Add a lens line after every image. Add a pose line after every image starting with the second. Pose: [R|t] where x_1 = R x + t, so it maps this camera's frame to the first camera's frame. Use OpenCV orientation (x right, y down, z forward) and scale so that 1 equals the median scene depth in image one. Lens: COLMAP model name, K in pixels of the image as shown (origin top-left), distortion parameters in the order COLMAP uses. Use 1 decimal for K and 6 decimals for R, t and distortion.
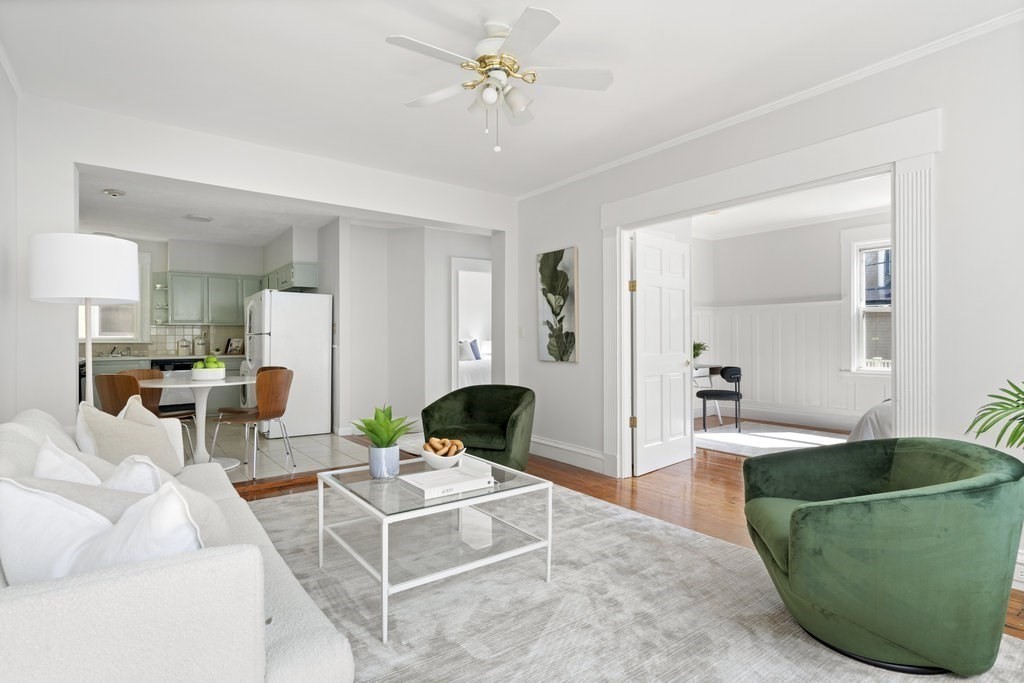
lens RADIAL K [[525.0, 0, 511.8], [0, 525.0, 336.0], [0, 0, 1]] dist [0.000435, -0.000396]
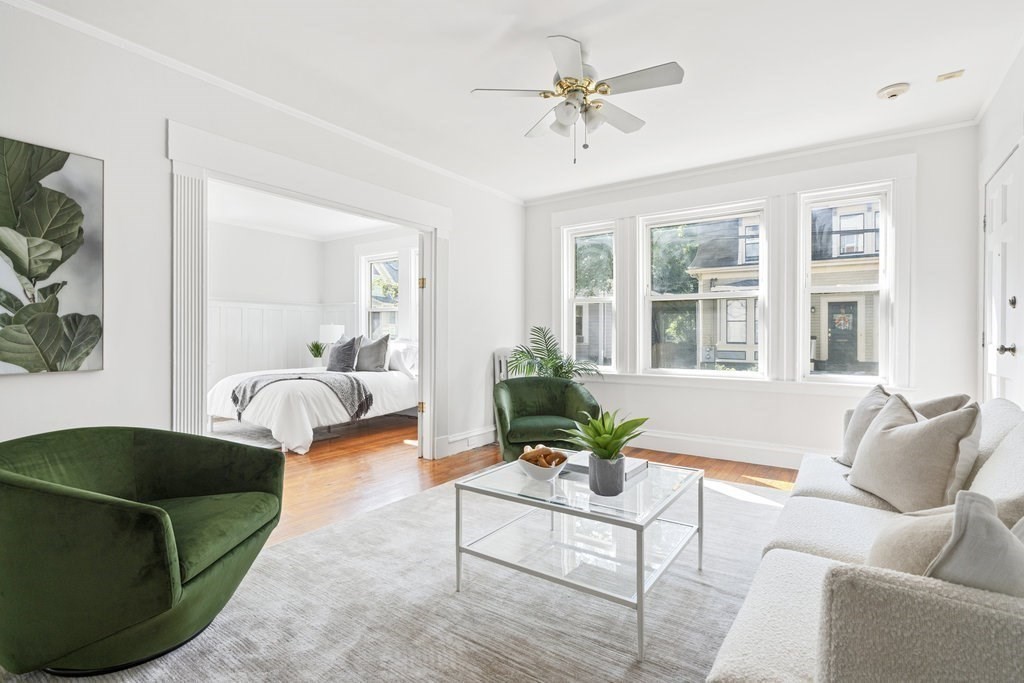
lens RADIAL K [[491.1, 0, 508.6], [0, 491.1, 335.3], [0, 0, 1]] dist [-0.000929, 0.001983]
pose [[-0.317434, 0.003912, 0.948272, -0.366151], [-0.003535, 0.999980, -0.005309, 0.010539], [-0.948274, -0.005037, -0.317413, 0.555182]]
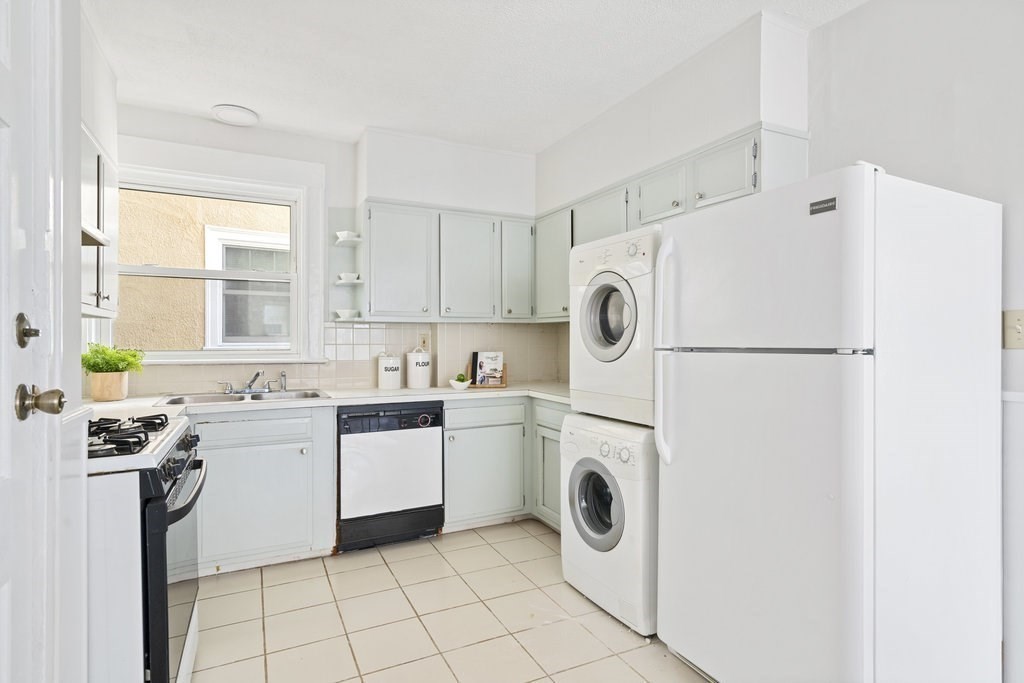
lens RADIAL K [[525.0, 0, 508.3], [0, 525.0, 344.0], [0, 0, 1]] dist [0.000435, -0.000396]
pose [[0.986544, 0.004933, -0.163420, -0.539055], [-0.003574, 0.999957, 0.008606, -0.008055], [0.163456, -0.007906, 0.986519, 0.680895]]
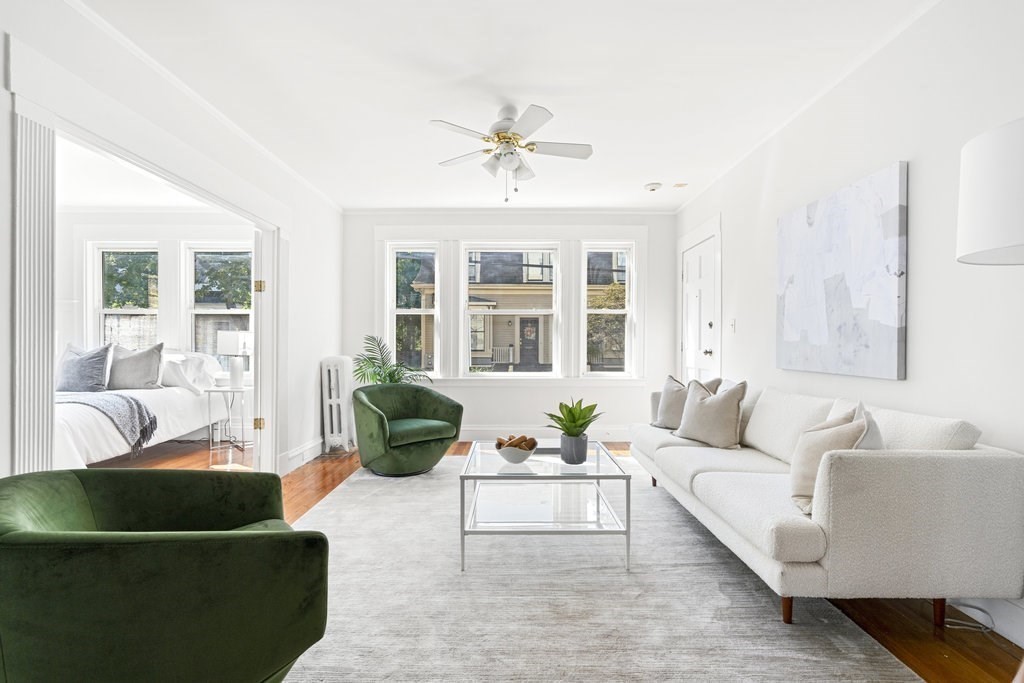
lens RADIAL K [[475.8, 0, 511.7], [0, 475.8, 343.2], [0, 0, 1]] dist [0.005989, 0.000762]
pose [[-0.805641, 0.004683, 0.592386, -0.287714], [-0.000038, 0.999968, -0.007956, 0.011268], [-0.592404, -0.006432, -0.805615, 0.749151]]
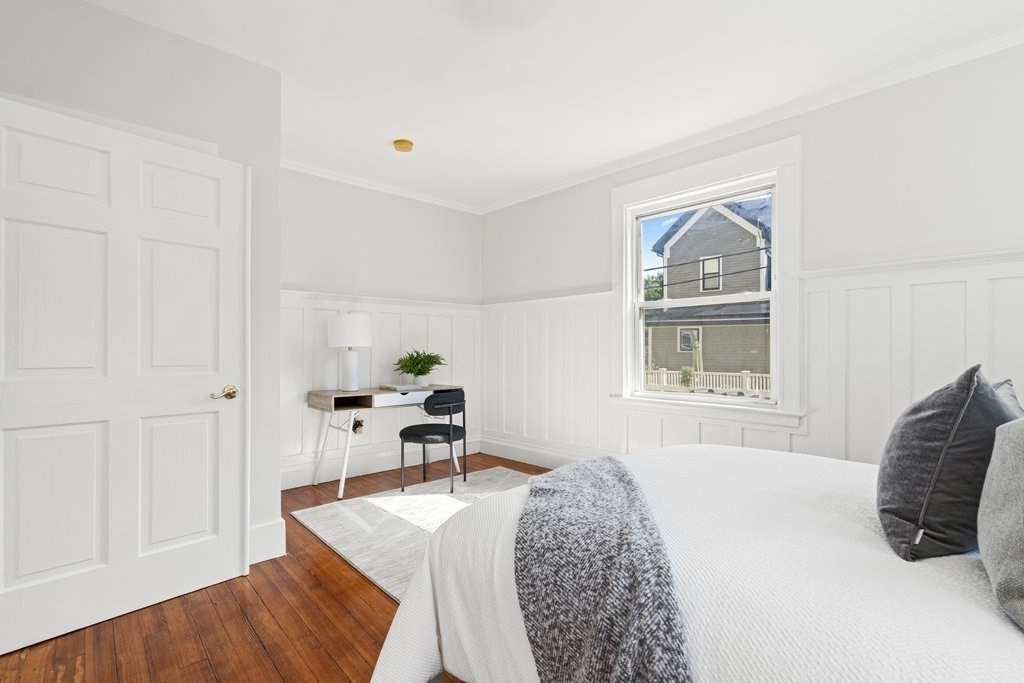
lens RADIAL K [[475.8, 0, 534.9], [0, 475.8, 347.1], [0, 0, 1]] dist [0.005989, 0.000762]
pose [[0.994163, 0.006924, 0.107666, 0.447055], [-0.006902, 0.999976, -0.000583, 0.004222], [-0.107668, -0.000163, 0.994187, 0.384869]]
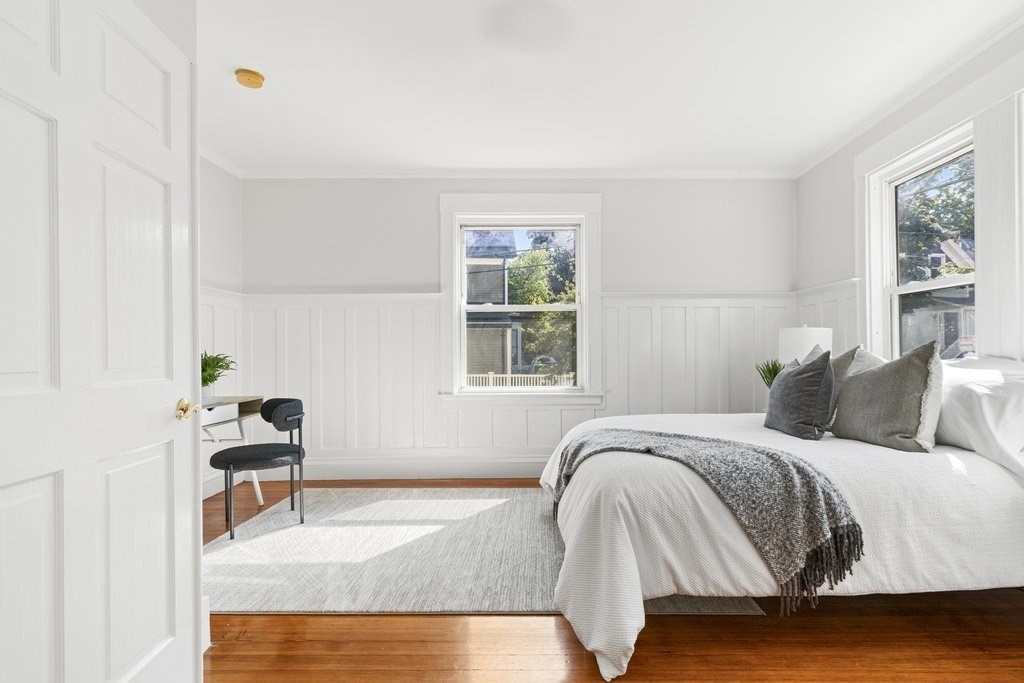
lens RADIAL K [[491.1, 0, 526.3], [0, 491.1, 357.3], [0, 0, 1]] dist [-0.000929, 0.001983]
pose [[0.609537, -0.004750, 0.792743, 0.170264], [-0.000216, 0.999981, 0.006157, 0.012841], [-0.792757, -0.003924, 0.609525, 0.491057]]
